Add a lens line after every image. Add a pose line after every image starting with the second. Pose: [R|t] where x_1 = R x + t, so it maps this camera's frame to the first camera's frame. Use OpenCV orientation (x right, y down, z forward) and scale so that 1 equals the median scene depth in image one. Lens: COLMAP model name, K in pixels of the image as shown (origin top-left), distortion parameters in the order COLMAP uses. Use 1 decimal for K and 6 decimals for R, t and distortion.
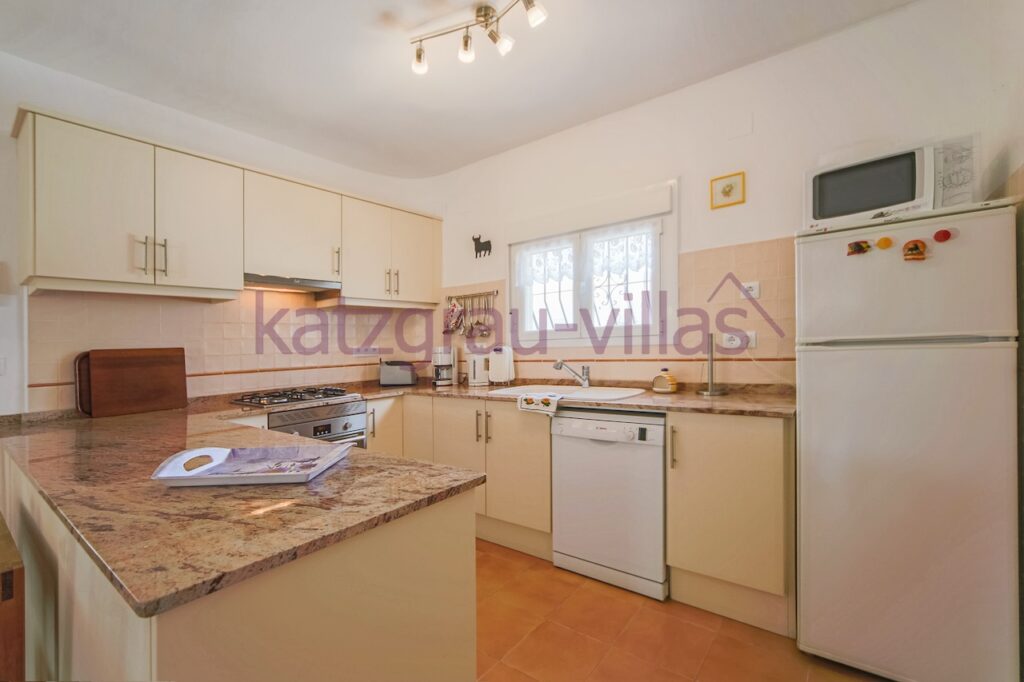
lens RADIAL K [[424.4, 0, 512.0], [0, 424.4, 341.0], [0, 0, 1]] dist [-0.000122, 0.000067]
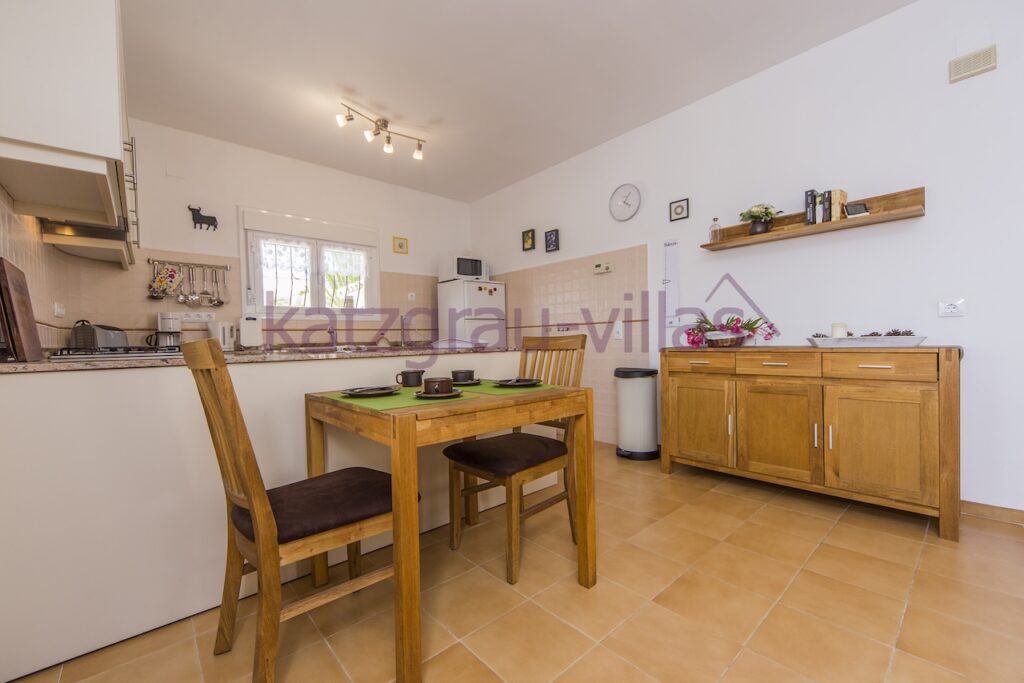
lens RADIAL K [[424.4, 0, 512.0], [0, 424.4, 341.5], [0, 0, 1]] dist [-0.000122, 0.000067]
pose [[0.198988, 0.026831, 0.979635, -1.092358], [0.011141, 0.999499, -0.029638, 0.132719], [-0.979939, 0.016812, 0.198590, 0.080462]]
